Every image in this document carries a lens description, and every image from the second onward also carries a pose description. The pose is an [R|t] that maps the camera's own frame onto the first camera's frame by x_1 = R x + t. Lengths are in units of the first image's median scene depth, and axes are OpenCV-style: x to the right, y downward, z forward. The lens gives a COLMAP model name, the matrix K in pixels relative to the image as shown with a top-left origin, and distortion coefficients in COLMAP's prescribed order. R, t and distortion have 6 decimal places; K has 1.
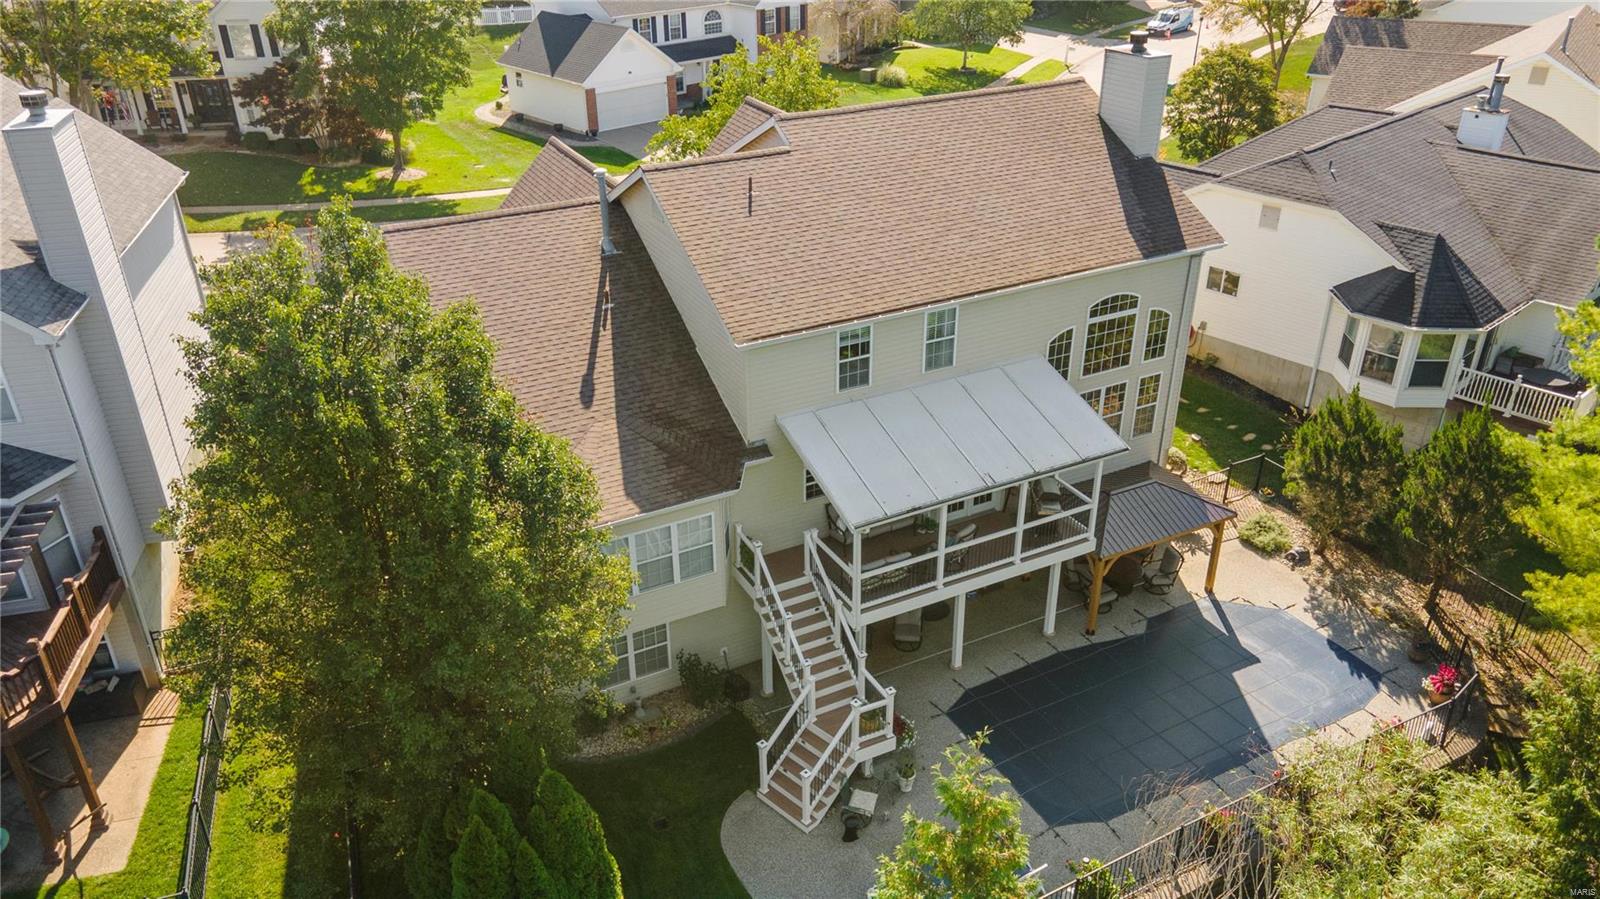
lens RADIAL K [[1154.6, 0, 800.0], [0, 1154.6, 449.5], [0, 0, 1]] dist [0.003435, 0.001533]
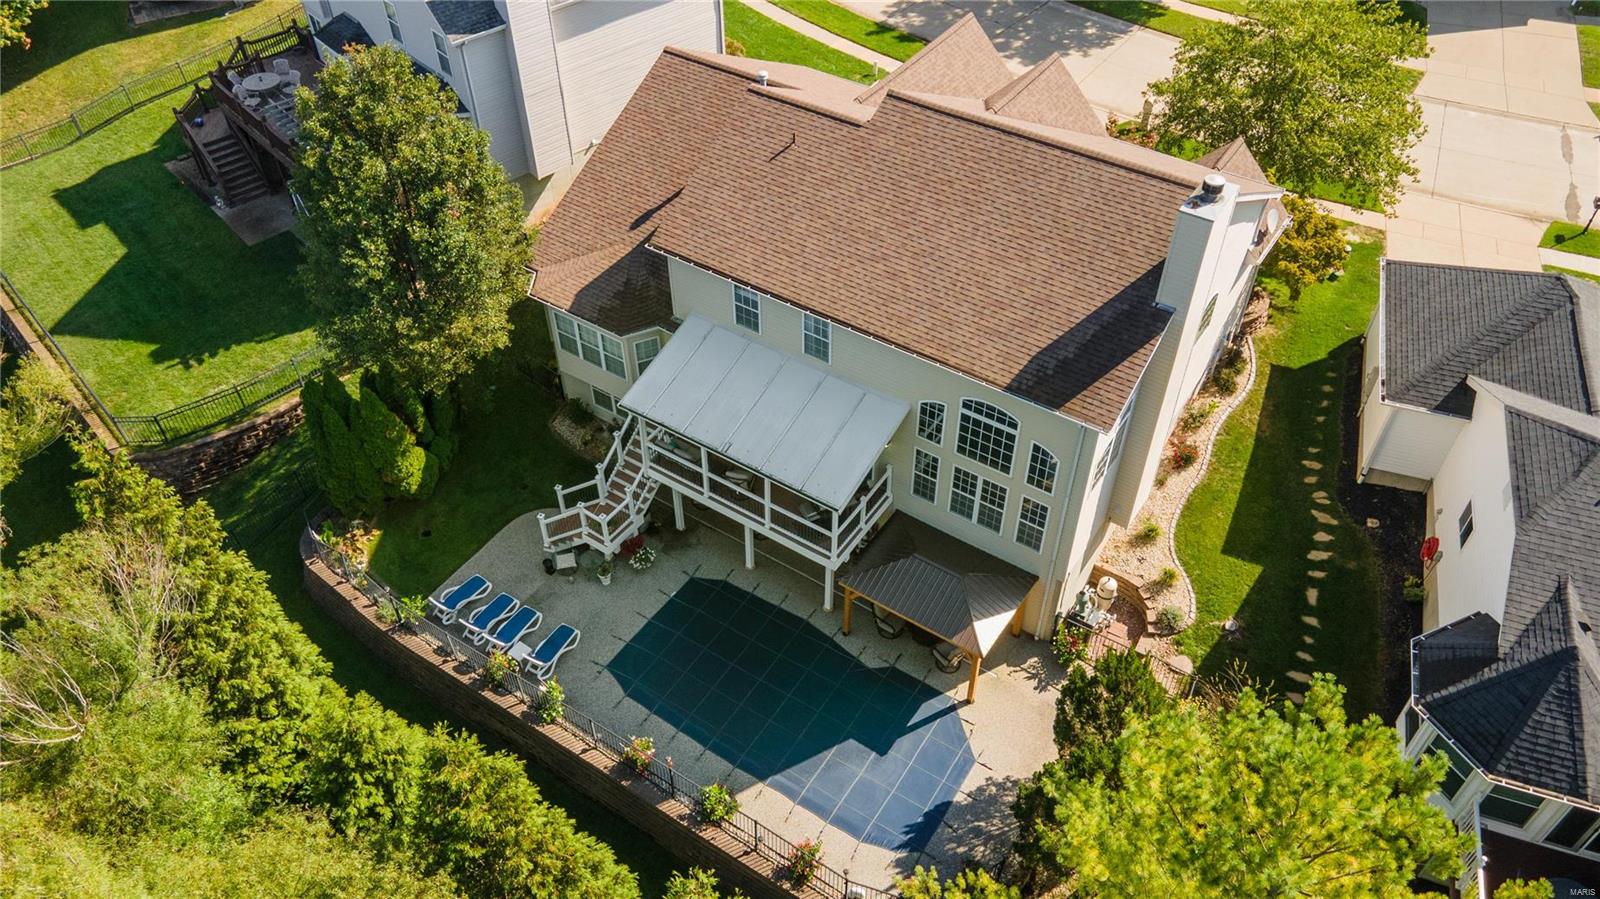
lens RADIAL K [[1154.9, 0, 804.6], [0, 1154.9, 487.3], [0, 0, 1]] dist [0.006921, 0.001922]
pose [[0.478731, 0.634514, -0.606802, 0.861386], [-0.415576, 0.772587, 0.480006, -0.499178], [0.773378, 0.022378, 0.633550, 0.254050]]
